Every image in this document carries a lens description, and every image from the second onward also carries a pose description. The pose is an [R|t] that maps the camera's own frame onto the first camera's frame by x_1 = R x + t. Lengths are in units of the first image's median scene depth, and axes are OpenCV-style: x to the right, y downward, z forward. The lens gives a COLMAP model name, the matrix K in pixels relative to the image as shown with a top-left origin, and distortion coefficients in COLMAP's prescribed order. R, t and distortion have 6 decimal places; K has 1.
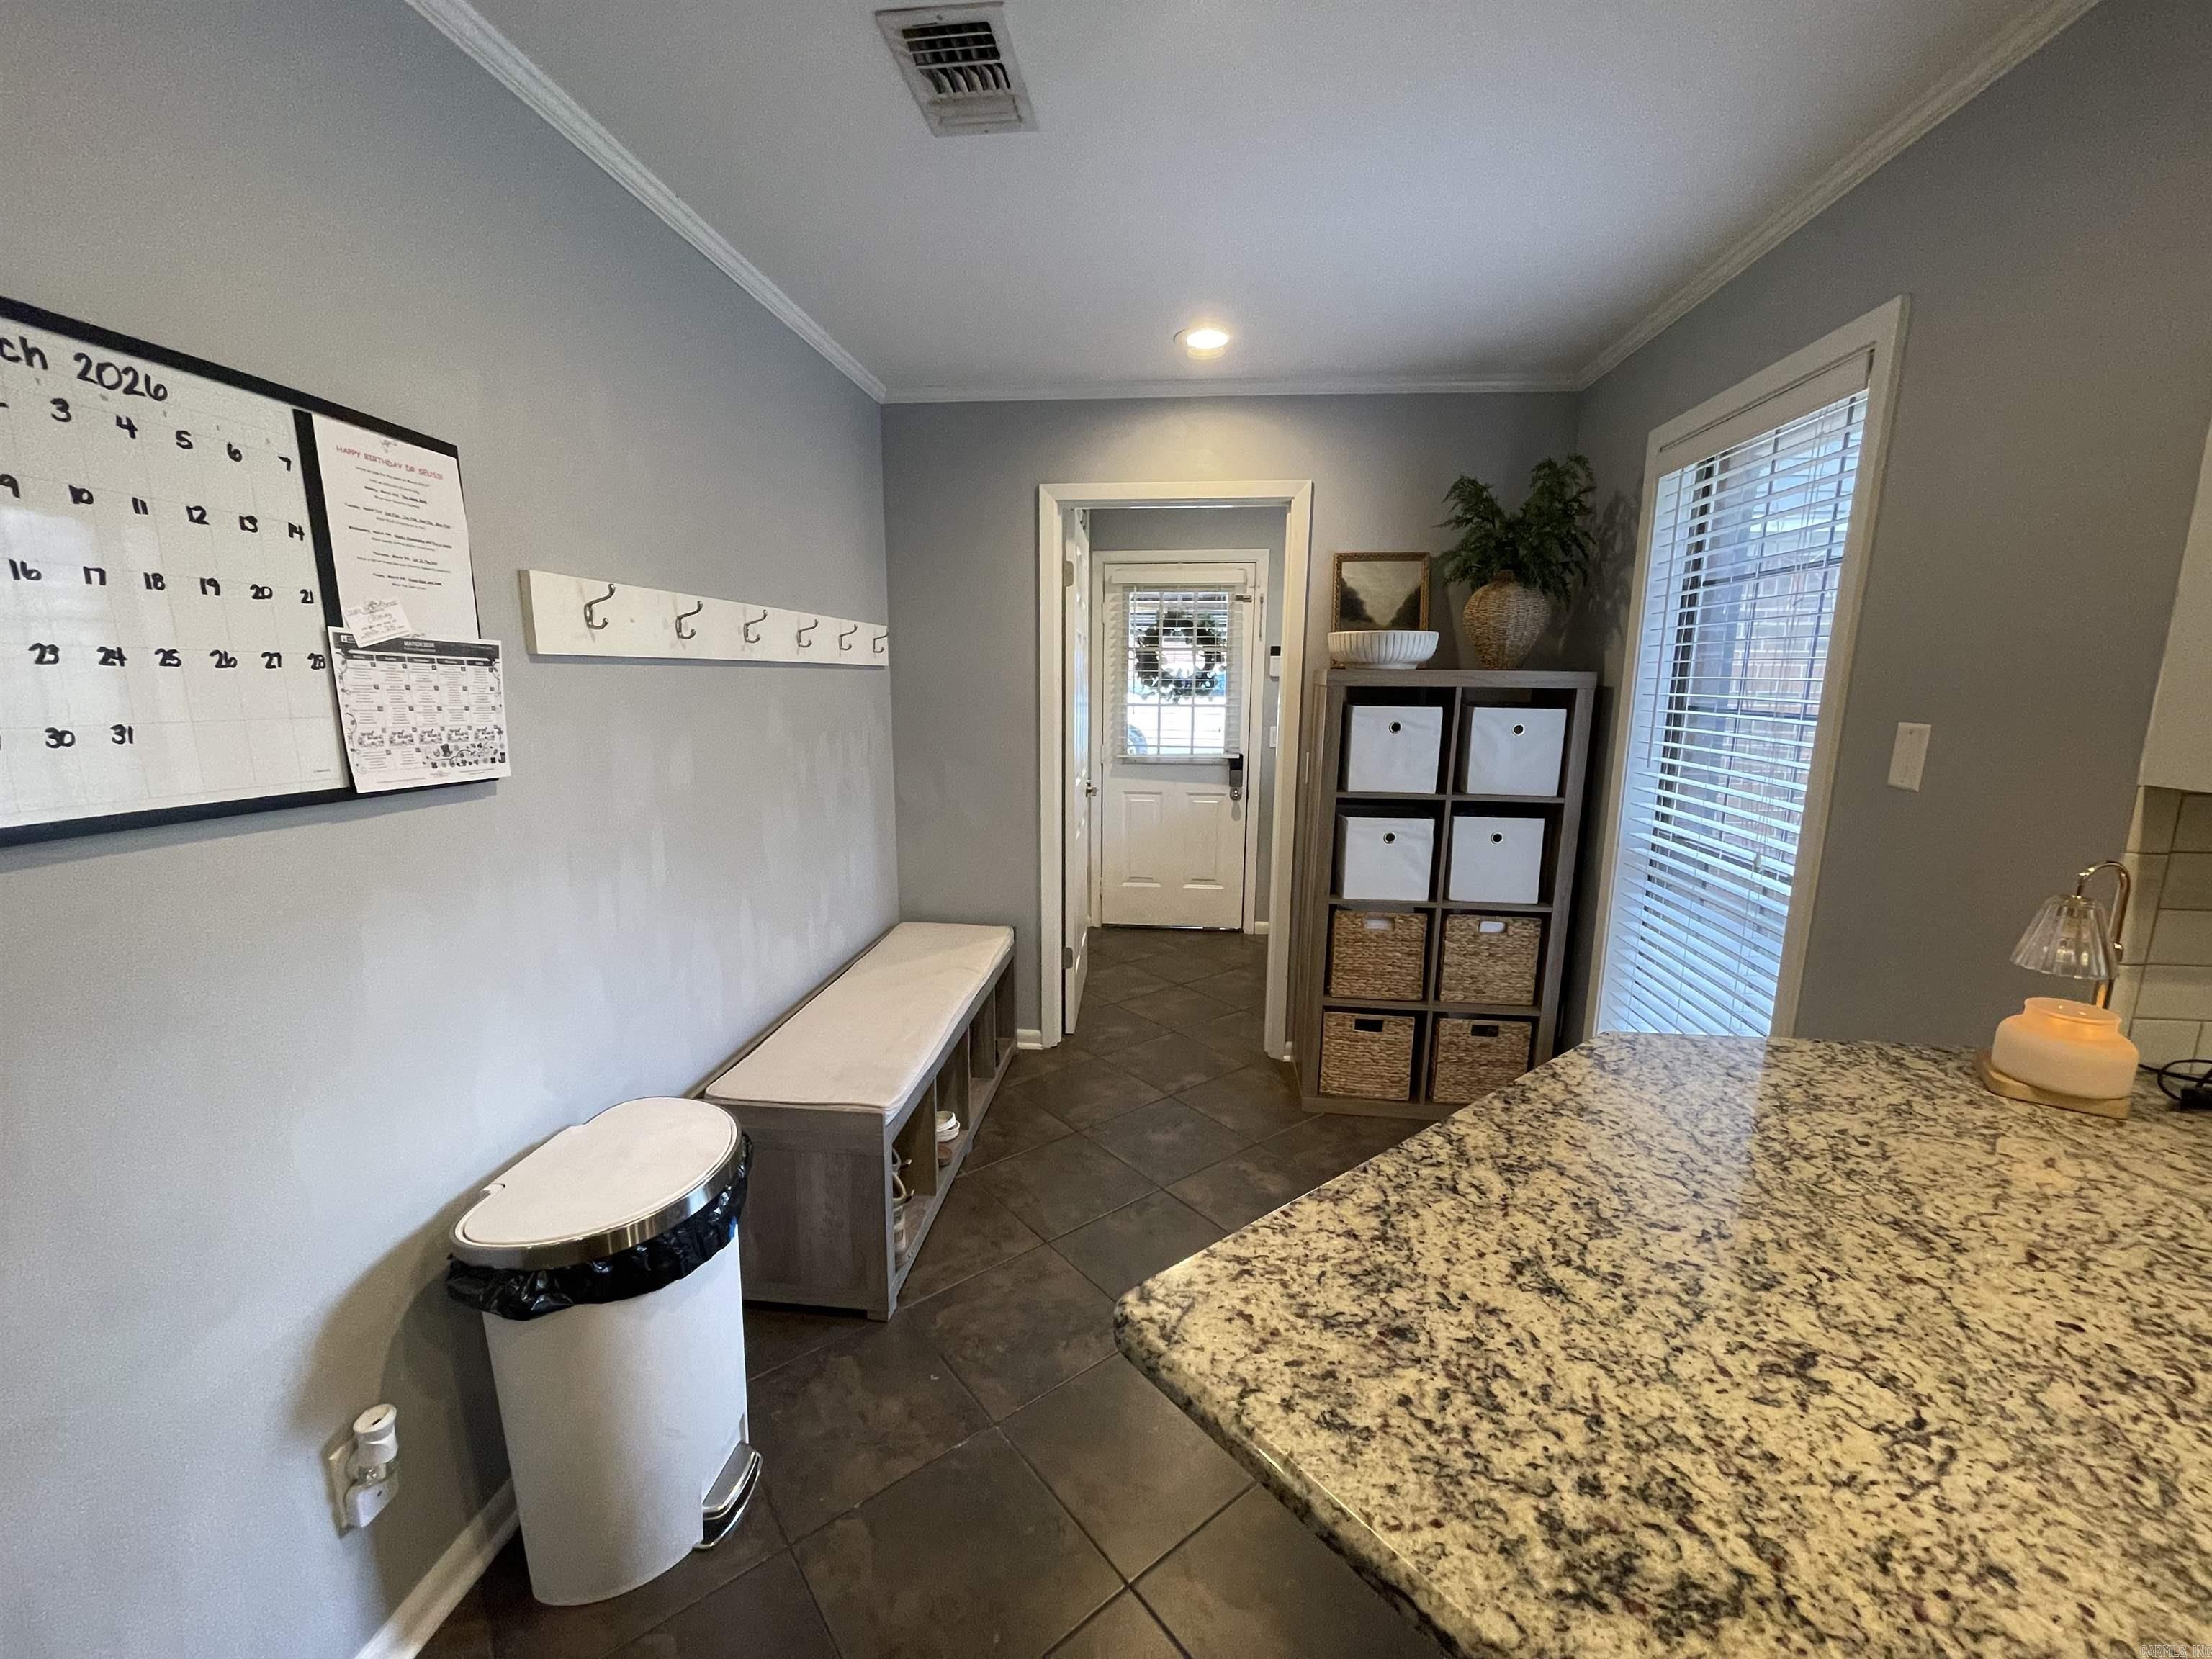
lens RADIAL K [[896.0, 0, 1102.0], [0, 896.0, 835.5], [0, 0, 1]] dist [0.000270, 0.000257]
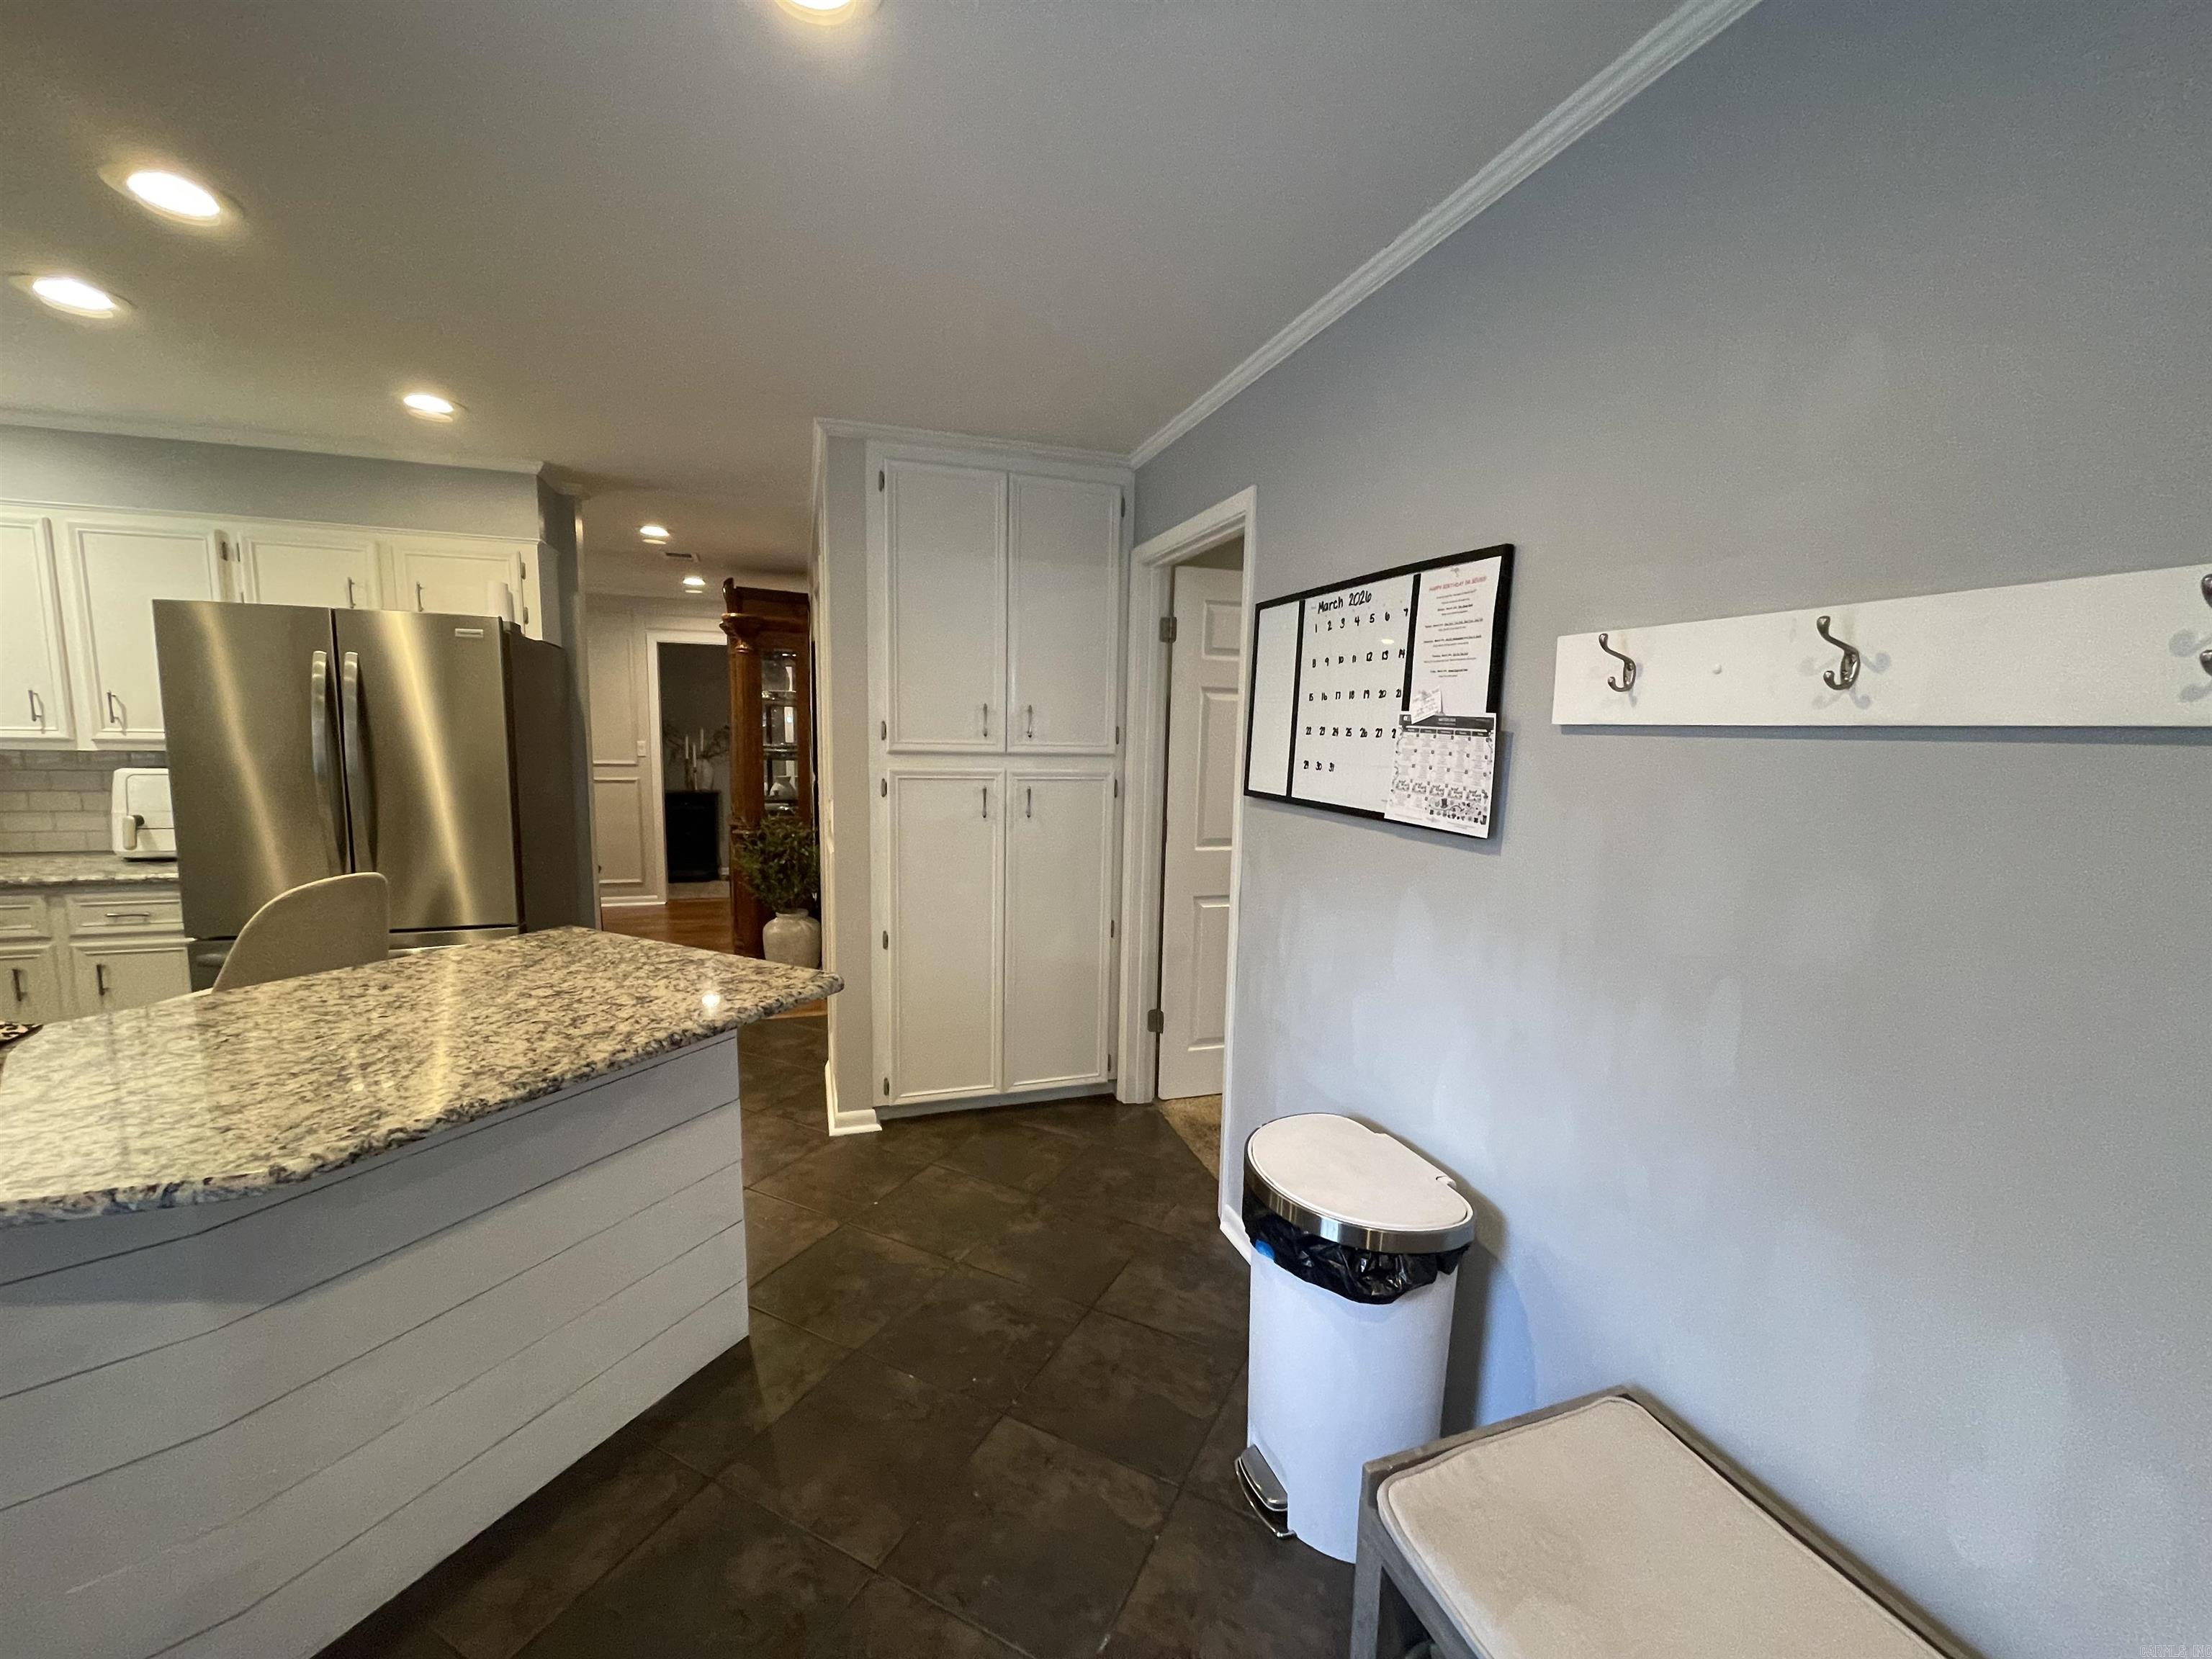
lens RADIAL K [[886.3, 0, 1102.0], [0, 886.3, 840.4], [0, 0, 1]] dist [-0.002988, -0.000077]
pose [[-0.907423, 0.027394, -0.419325, 0.223683], [-0.100023, 0.955112, 0.278847, -0.347918], [0.408141, 0.294974, -0.863951, 1.919165]]
